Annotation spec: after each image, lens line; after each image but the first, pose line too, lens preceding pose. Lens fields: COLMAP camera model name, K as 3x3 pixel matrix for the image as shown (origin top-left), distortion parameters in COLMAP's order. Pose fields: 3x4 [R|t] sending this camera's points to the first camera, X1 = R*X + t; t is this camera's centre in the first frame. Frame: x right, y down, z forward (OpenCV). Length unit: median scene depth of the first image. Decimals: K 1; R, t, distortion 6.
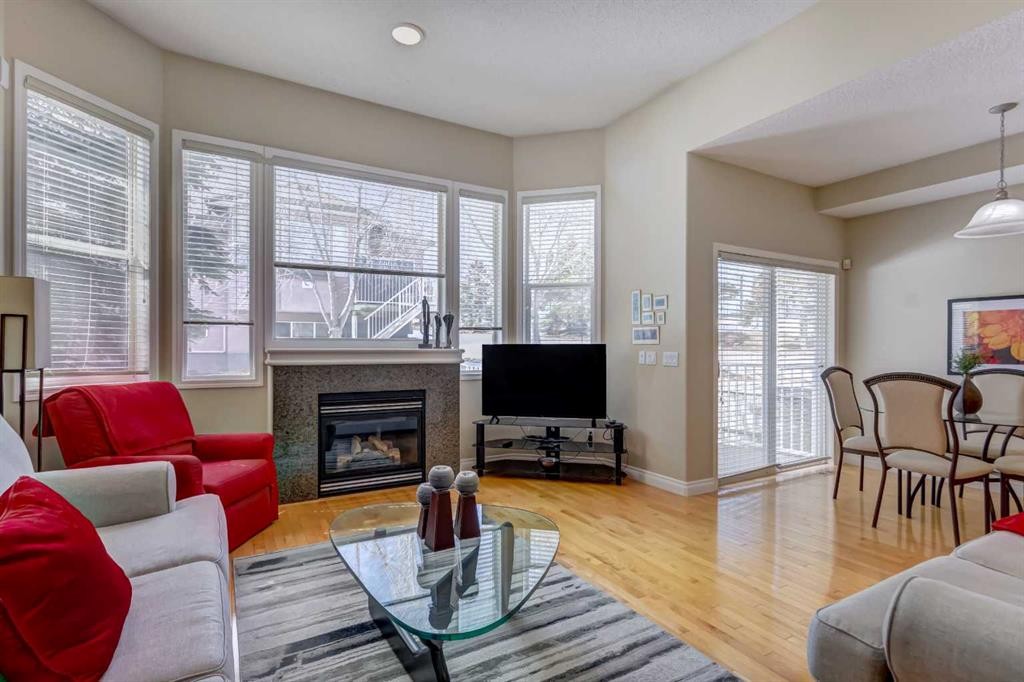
lens RADIAL K [[492.4, 0, 511.3], [0, 492.4, 348.7], [0, 0, 1]] dist [0.009554, -0.000854]
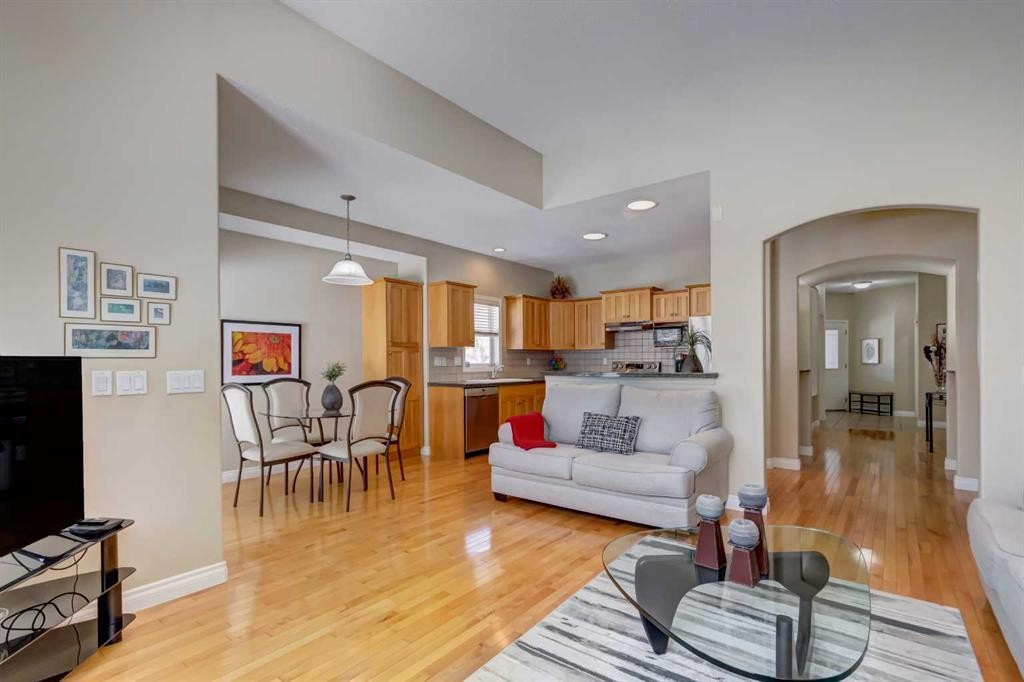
lens RADIAL K [[492.4, 0, 500.0], [0, 492.4, 359.0], [0, 0, 1]] dist [0.009554, -0.000854]
pose [[-0.379197, 0.002692, 0.925312, -0.408561], [0.004300, 0.999990, -0.001147, -0.005699], [-0.925306, 0.003544, -0.379205, 0.872954]]
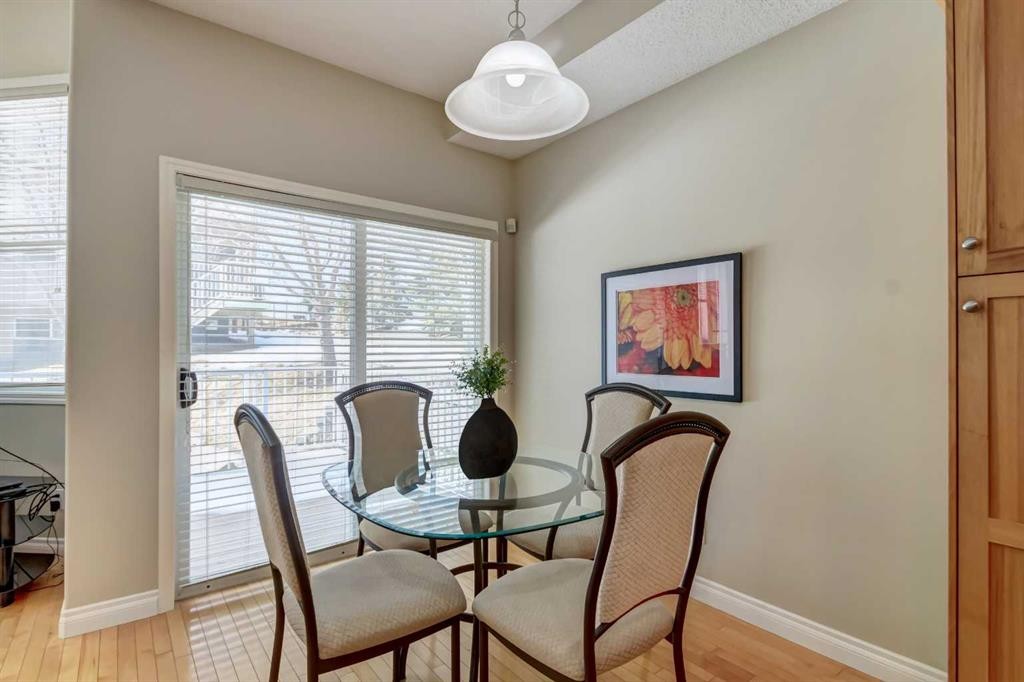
lens RADIAL K [[492.4, 0, 510.8], [0, 492.4, 347.7], [0, 0, 1]] dist [0.009554, -0.000854]
pose [[0.988137, -0.002294, 0.153557, 0.687590], [0.002008, 0.999996, 0.002017, -0.003771], [-0.153561, -0.001685, 0.988138, 0.392180]]
